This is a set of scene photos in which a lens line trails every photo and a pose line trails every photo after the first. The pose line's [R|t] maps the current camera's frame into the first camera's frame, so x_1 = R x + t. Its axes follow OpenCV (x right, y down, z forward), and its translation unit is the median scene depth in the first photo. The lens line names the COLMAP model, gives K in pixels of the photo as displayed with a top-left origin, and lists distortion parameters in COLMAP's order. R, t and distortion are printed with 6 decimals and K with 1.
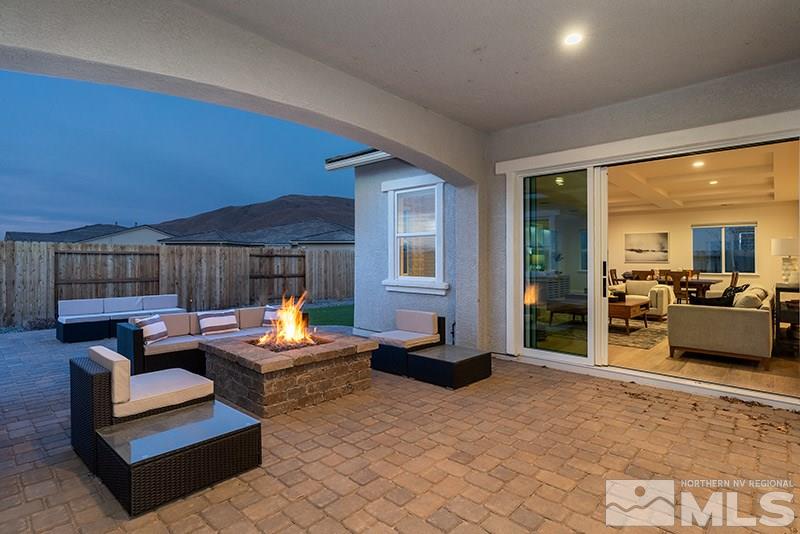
lens RADIAL K [[407.8, 0, 396.7], [0, 407.8, 255.6], [0, 0, 1]] dist [-0.002760, 0.000504]
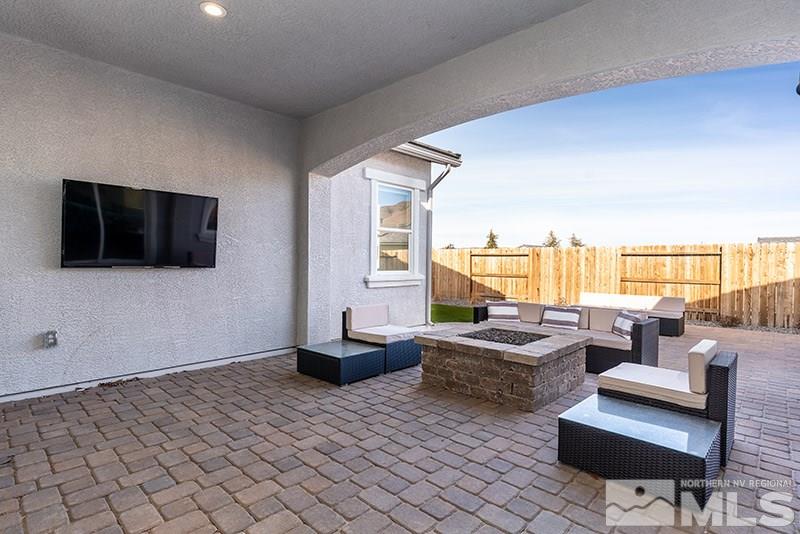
lens RADIAL K [[405.6, 0, 400.0], [0, 405.6, 267.0], [0, 0, 1]] dist [-0.004101, -0.000093]
pose [[-0.003798, 0.009164, -0.999951, 0.317157], [0.004024, 0.999950, 0.009148, 0.014521], [0.999985, -0.003989, -0.003834, 0.330143]]
